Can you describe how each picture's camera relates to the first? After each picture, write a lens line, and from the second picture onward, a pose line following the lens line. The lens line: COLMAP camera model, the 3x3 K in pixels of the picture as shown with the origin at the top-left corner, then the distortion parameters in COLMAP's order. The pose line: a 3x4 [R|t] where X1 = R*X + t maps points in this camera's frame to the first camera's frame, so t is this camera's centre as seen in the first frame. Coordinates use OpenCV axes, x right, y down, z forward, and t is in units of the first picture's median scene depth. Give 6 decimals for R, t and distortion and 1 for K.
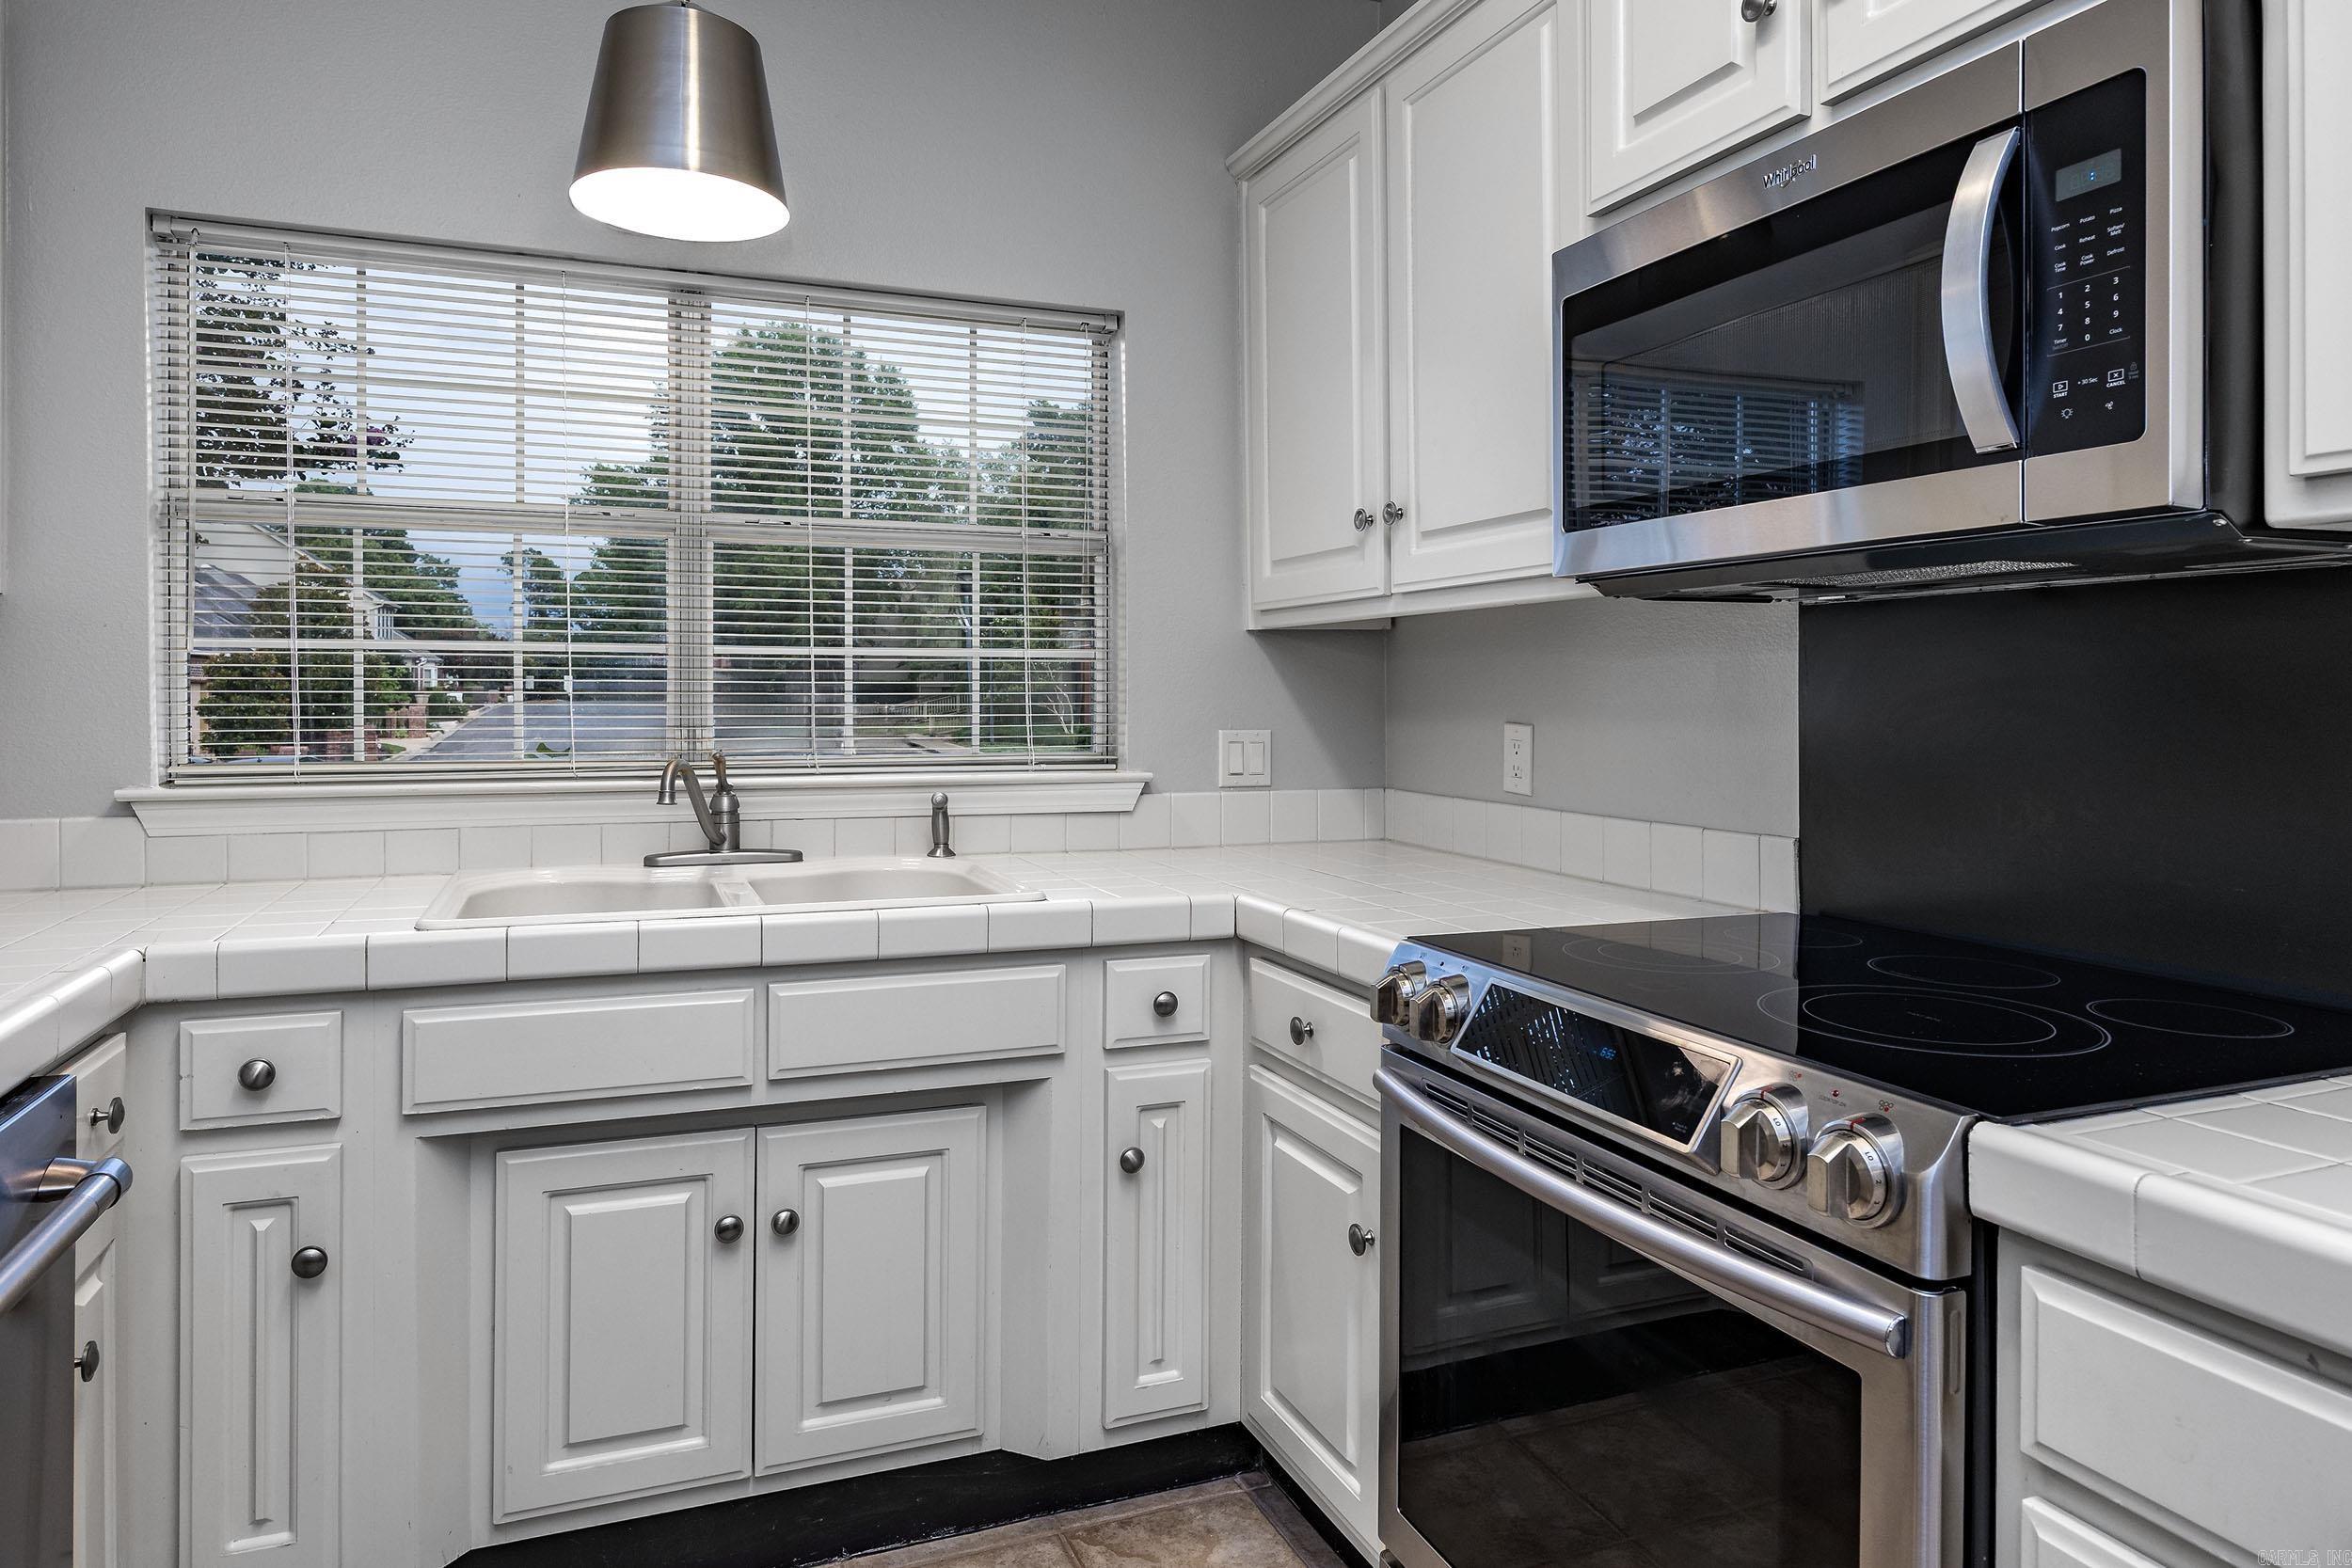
lens RADIAL K [[1444.1, 0, 1184.0], [0, 1444.1, 598.3], [0, 0, 1]] dist [-0.005394, -0.001853]
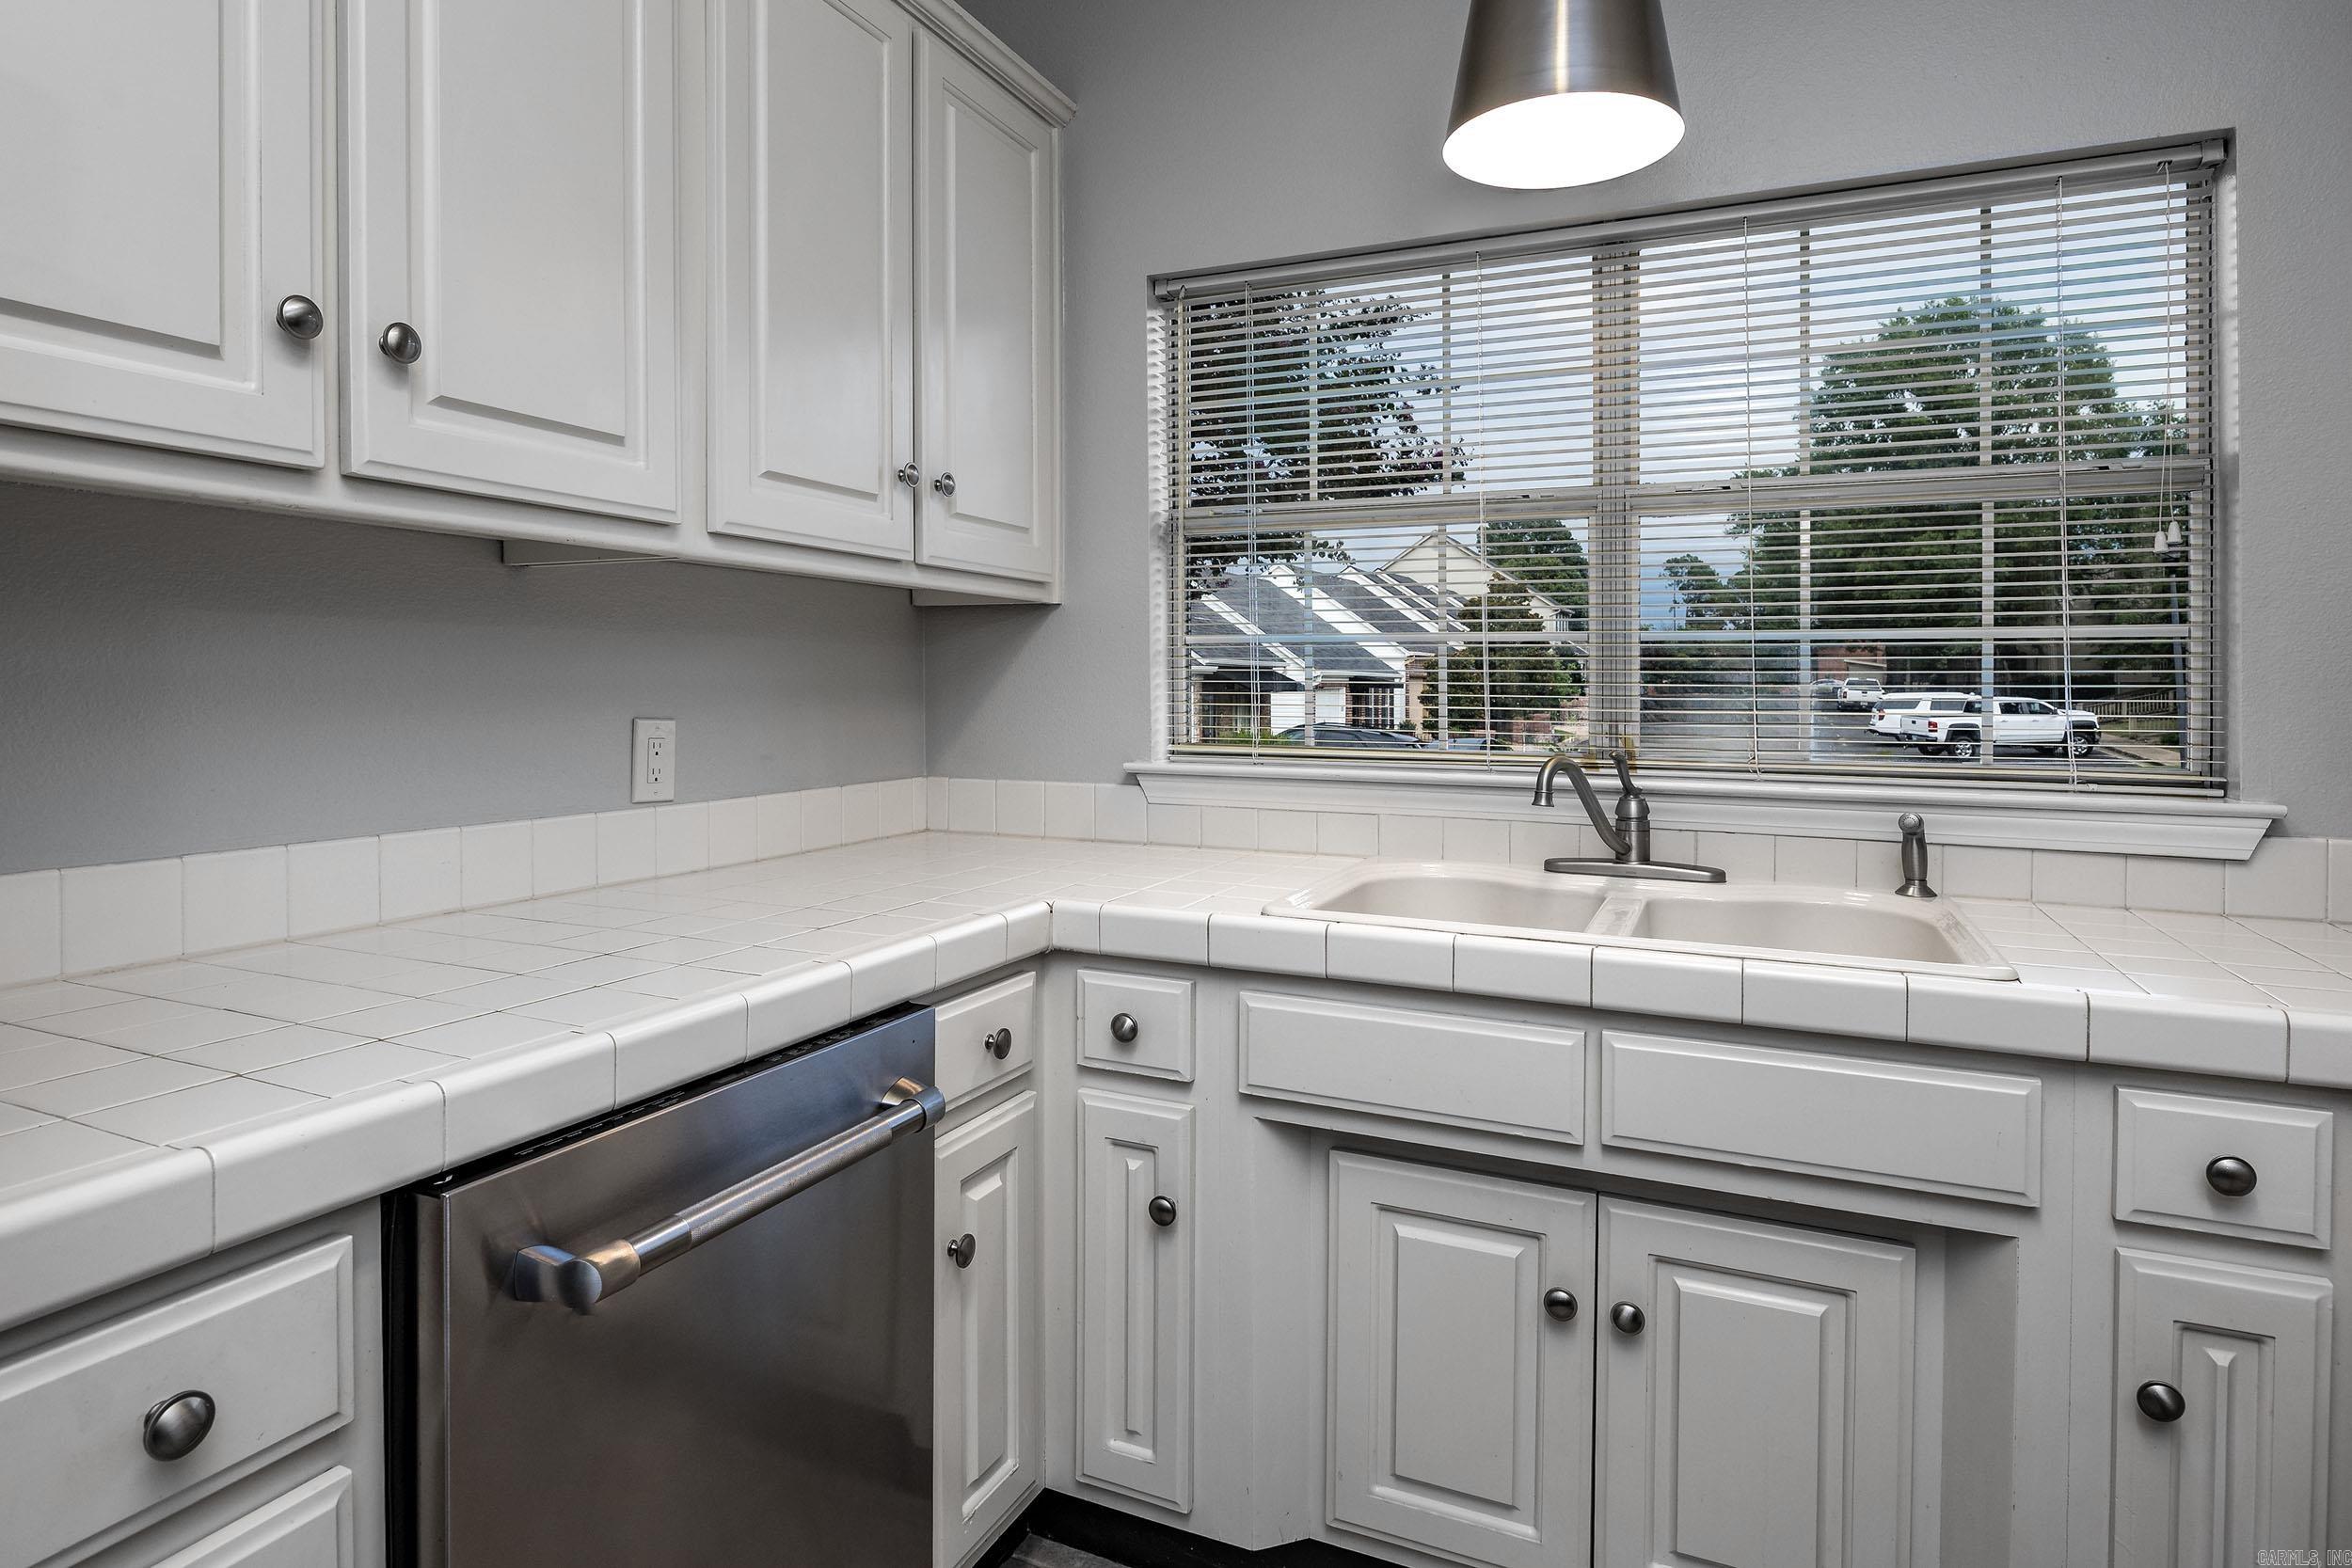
lens RADIAL K [[1316.8, 0, 1177.1], [0, 1316.8, 652.4], [0, 0, 1]] dist [-0.014031, 0.001922]
pose [[0.675418, -0.014951, -0.737284, 0.103337], [0.043643, 0.998852, 0.019726, 0.021425], [0.736143, -0.045501, 0.675295, 0.294965]]
